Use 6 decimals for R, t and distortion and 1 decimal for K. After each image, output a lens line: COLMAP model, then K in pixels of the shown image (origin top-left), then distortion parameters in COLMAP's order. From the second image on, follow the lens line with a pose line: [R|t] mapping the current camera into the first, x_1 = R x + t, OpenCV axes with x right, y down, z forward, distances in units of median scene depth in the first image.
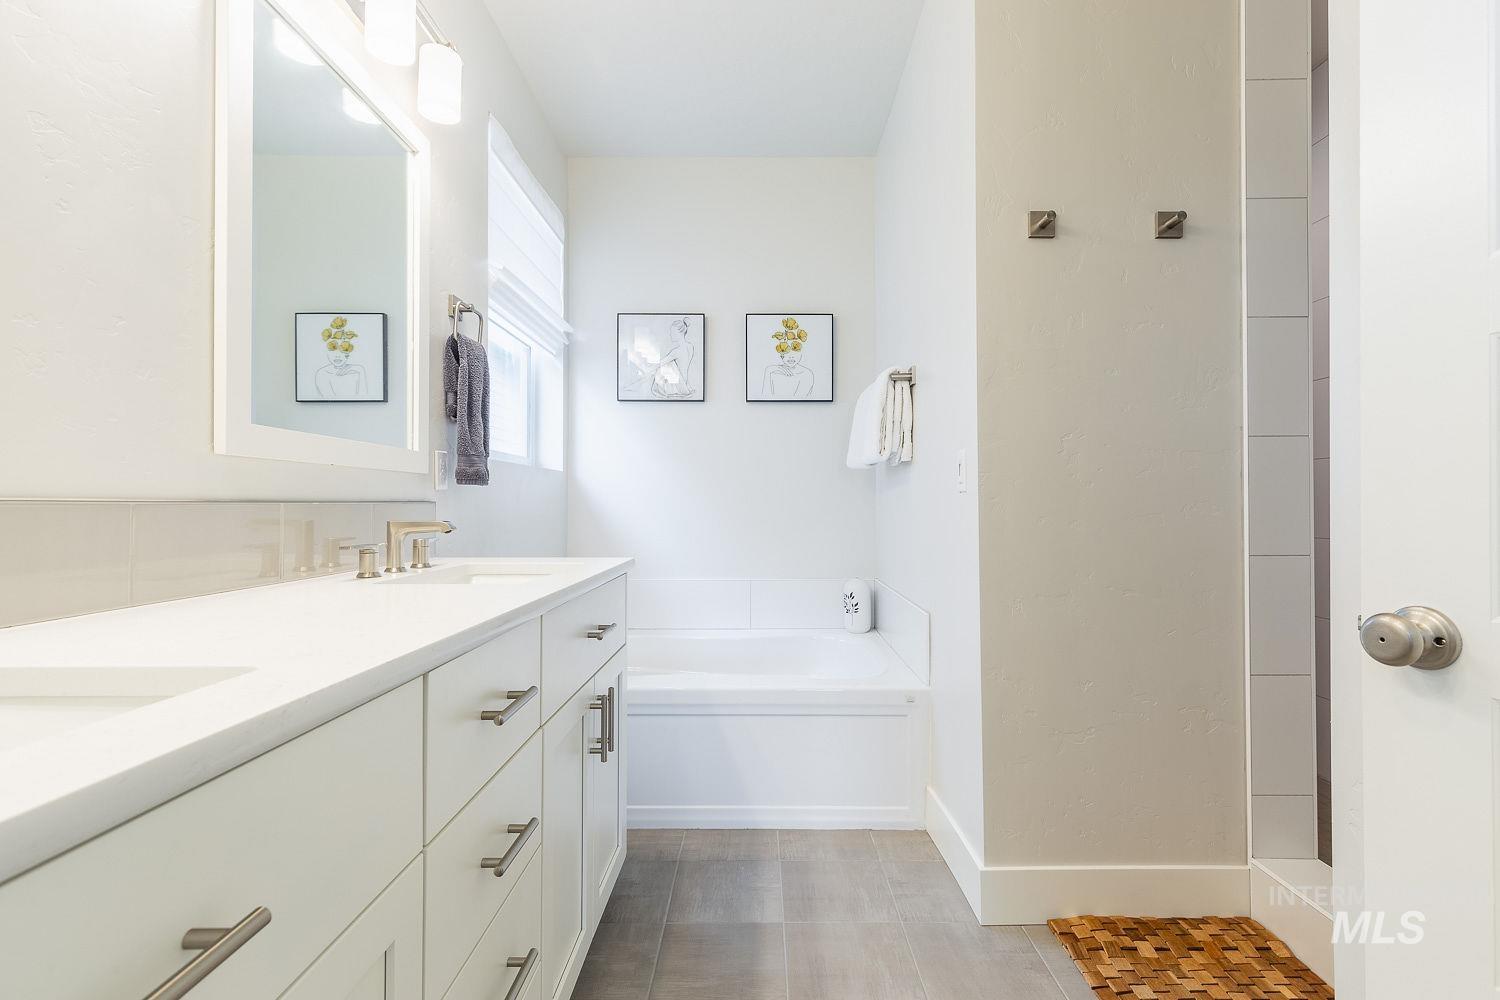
lens RADIAL K [[677.6, 0, 752.7], [0, 677.6, 498.9], [0, 0, 1]] dist [0.011854, -0.001868]
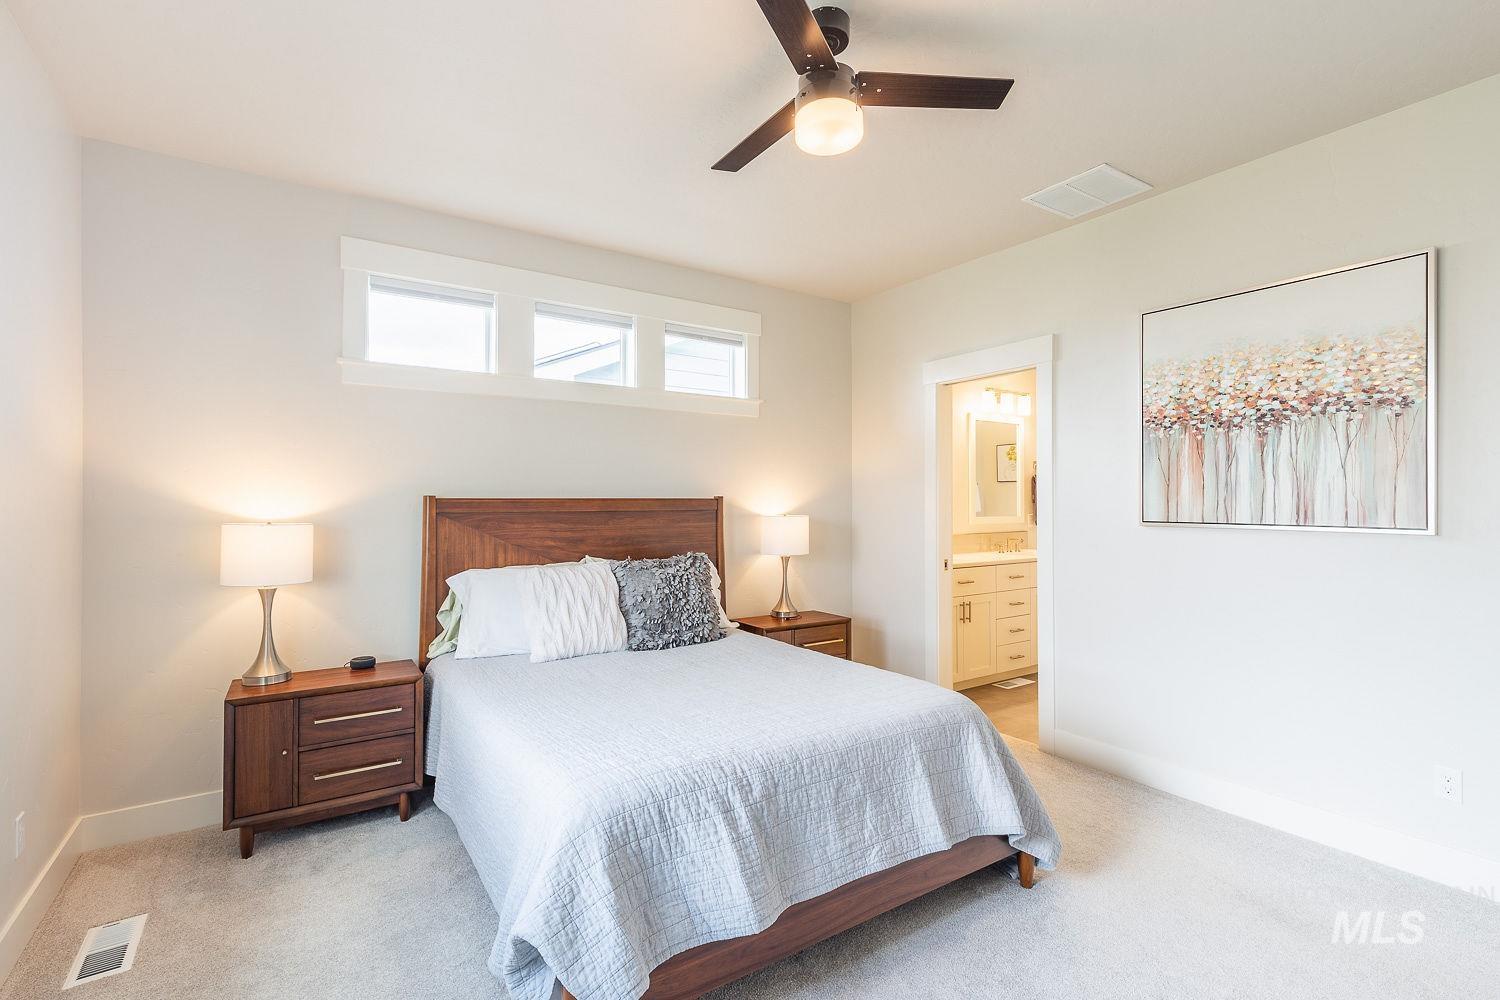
lens RADIAL K [[677.6, 0, 750.4], [0, 677.6, 500.3], [0, 0, 1]] dist [0.011854, -0.001868]
pose [[0.557374, -0.005974, -0.830240, 1.495081], [0.007819, 0.999968, -0.001946, -0.152844], [0.830225, -0.005407, 0.557402, -1.897721]]
